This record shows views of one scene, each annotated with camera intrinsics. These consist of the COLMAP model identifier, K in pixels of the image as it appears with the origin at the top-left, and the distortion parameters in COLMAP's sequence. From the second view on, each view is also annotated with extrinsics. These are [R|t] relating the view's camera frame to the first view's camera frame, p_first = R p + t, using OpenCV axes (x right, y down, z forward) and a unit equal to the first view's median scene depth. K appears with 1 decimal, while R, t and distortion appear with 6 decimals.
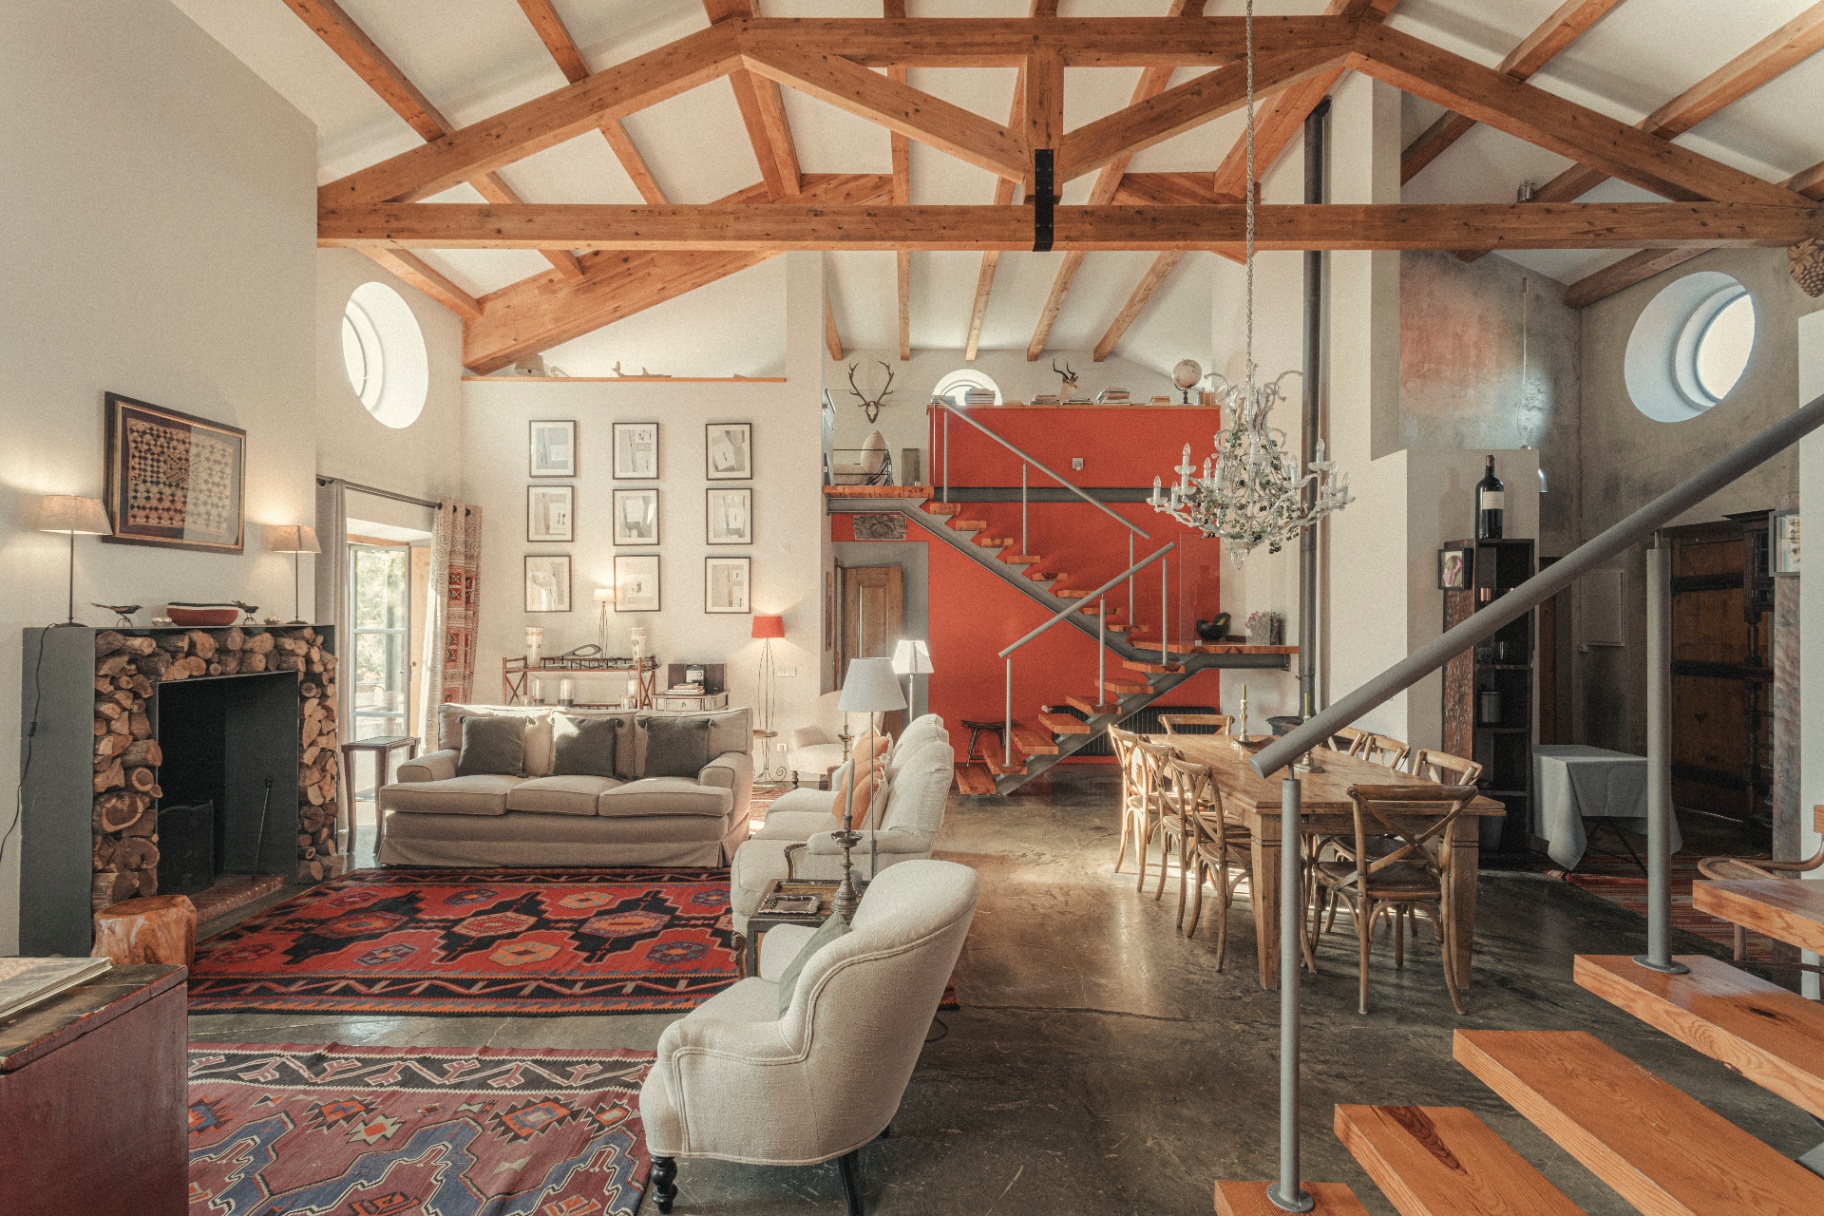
lens RADIAL K [[861.3, 0, 904.0], [0, 861.3, 612.3], [0, 0, 1]] dist [0.002301, 0.000141]
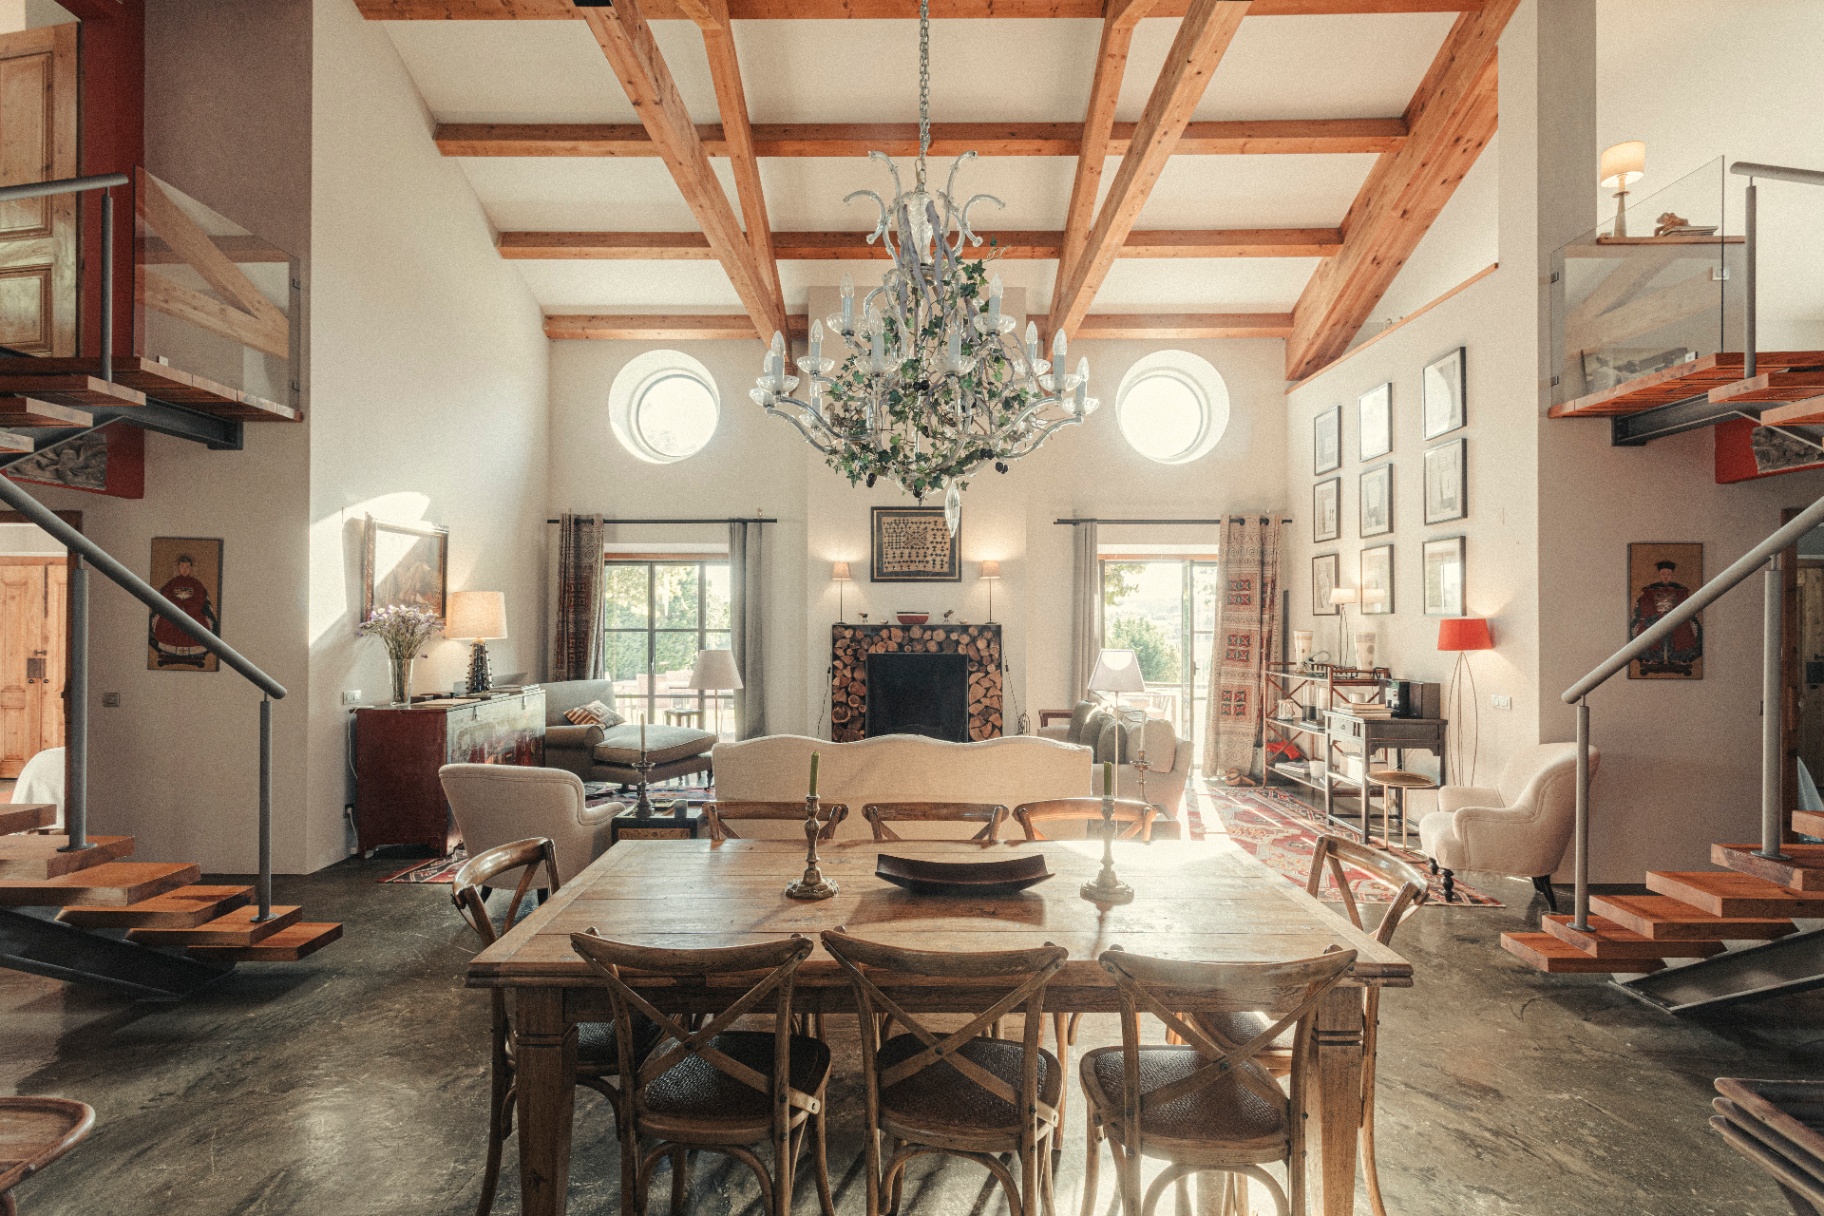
lens RADIAL K [[861.3, 0, 904.0], [0, 861.3, 612.3], [0, 0, 1]] dist [0.002301, 0.000141]
pose [[-0.018942, -0.007182, -0.999795, 0.938563], [0.002892, 0.999970, -0.007238, 0.003126], [0.999816, -0.003029, -0.018921, 0.976575]]
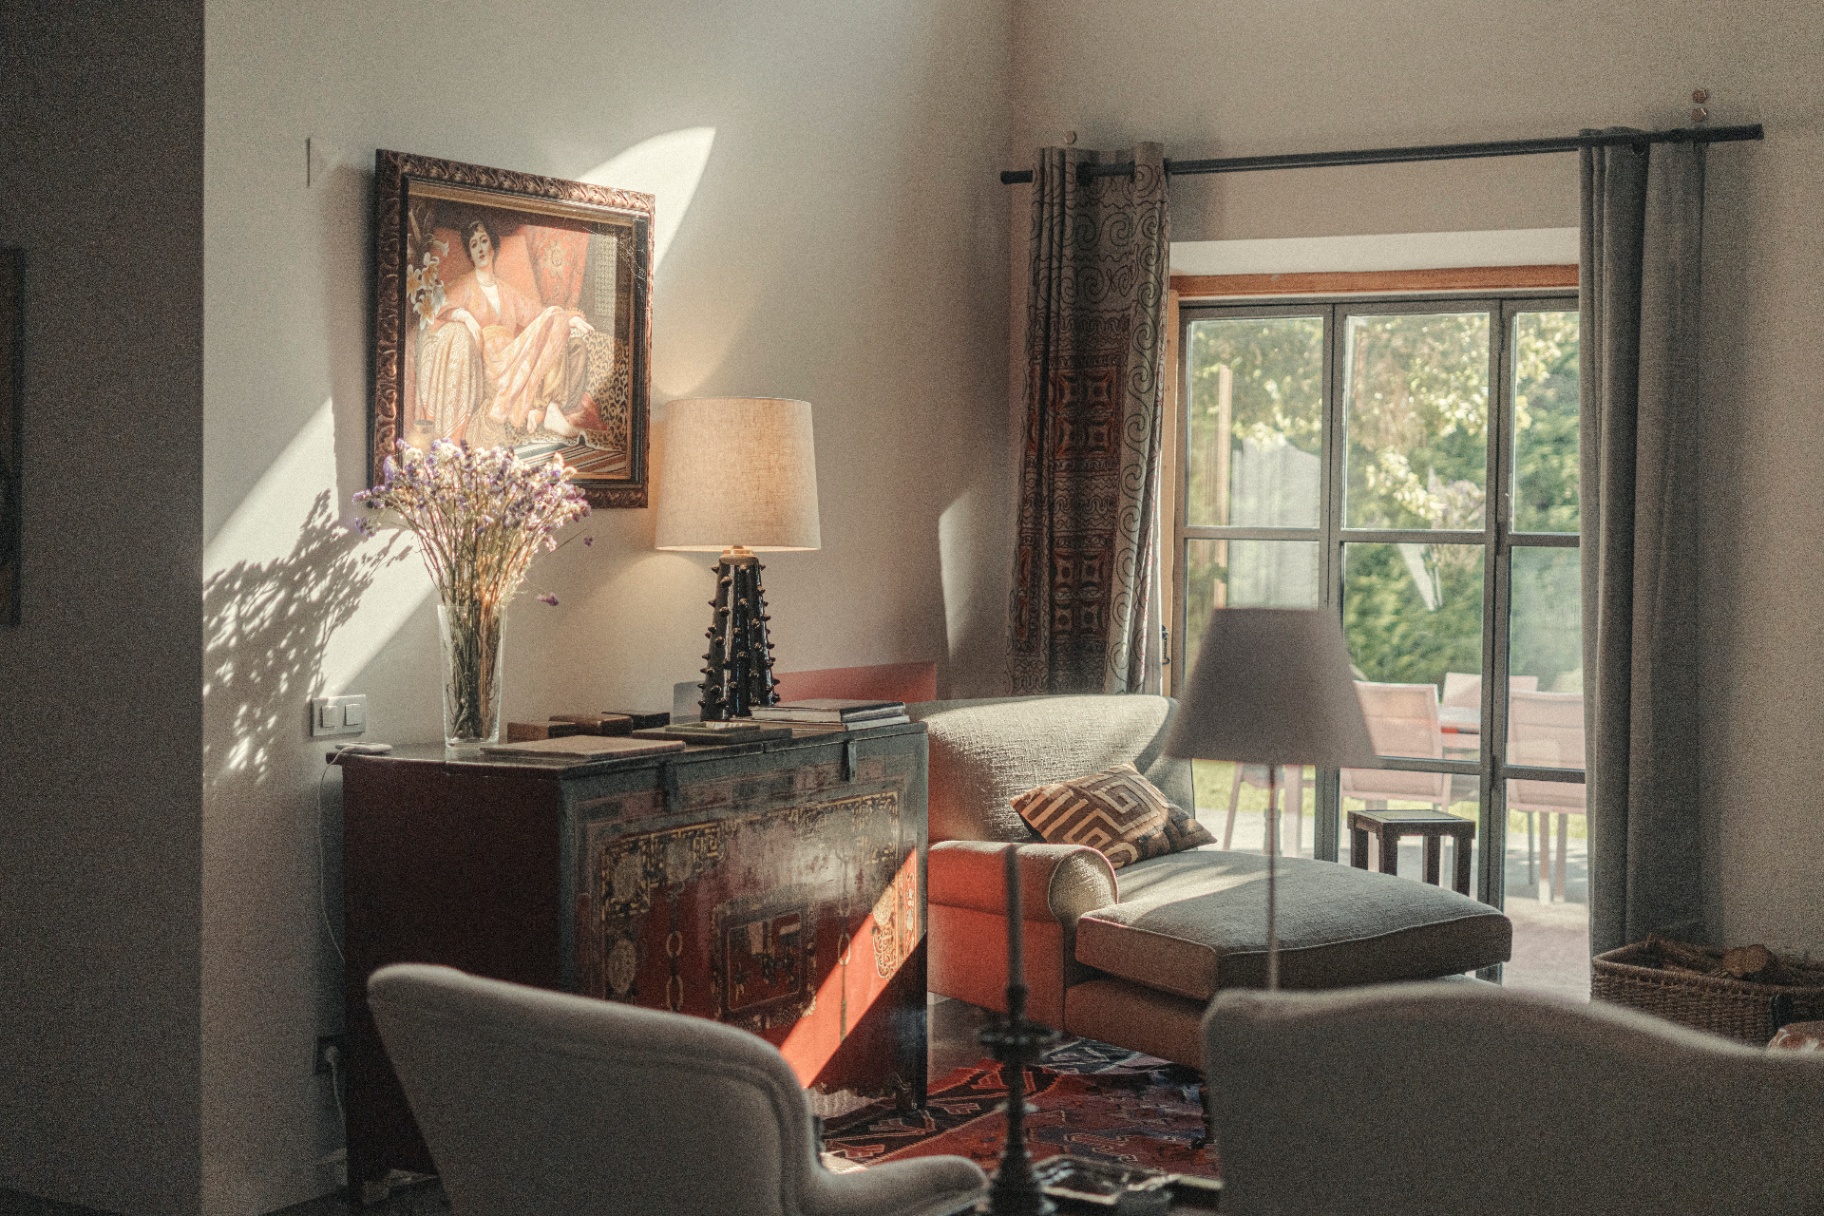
lens RADIAL K [[2580.3, 0, 912.0], [0, 2580.3, 608.0], [0, 0, 1]] dist [-0.017727, -0.068908]
pose [[-0.526793, 0.029007, -0.849499, 0.609992], [-0.007599, 0.999217, 0.038832, 0.012332], [0.849960, 0.026912, -0.526160, 1.037907]]
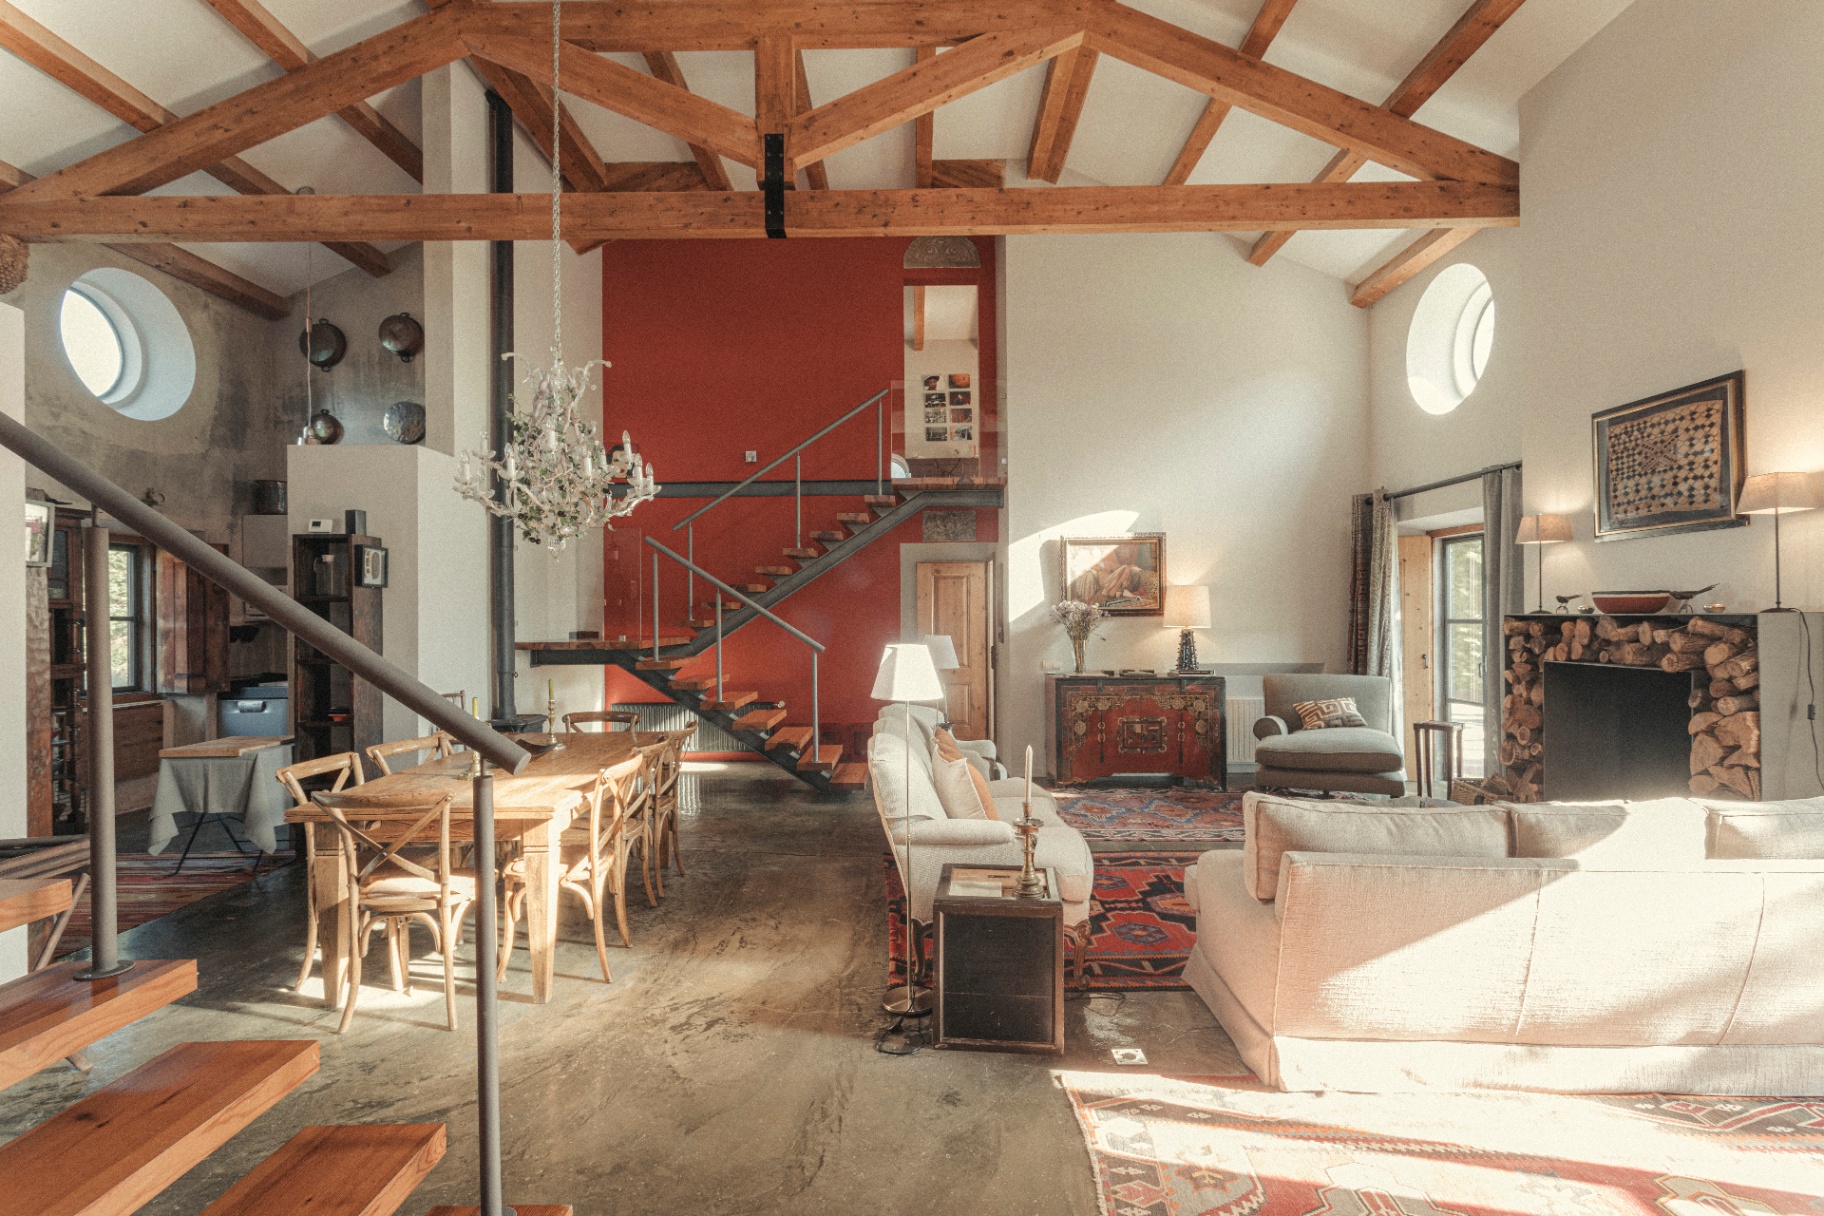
lens RADIAL K [[861.3, 0, 904.0], [0, 861.3, 612.3], [0, 0, 1]] dist [0.002301, 0.000141]
pose [[-0.999992, 0.002009, 0.003543, 0.011842], [0.001975, 0.999952, -0.009584, 0.021185], [-0.003562, -0.009577, -0.999948, 1.910038]]
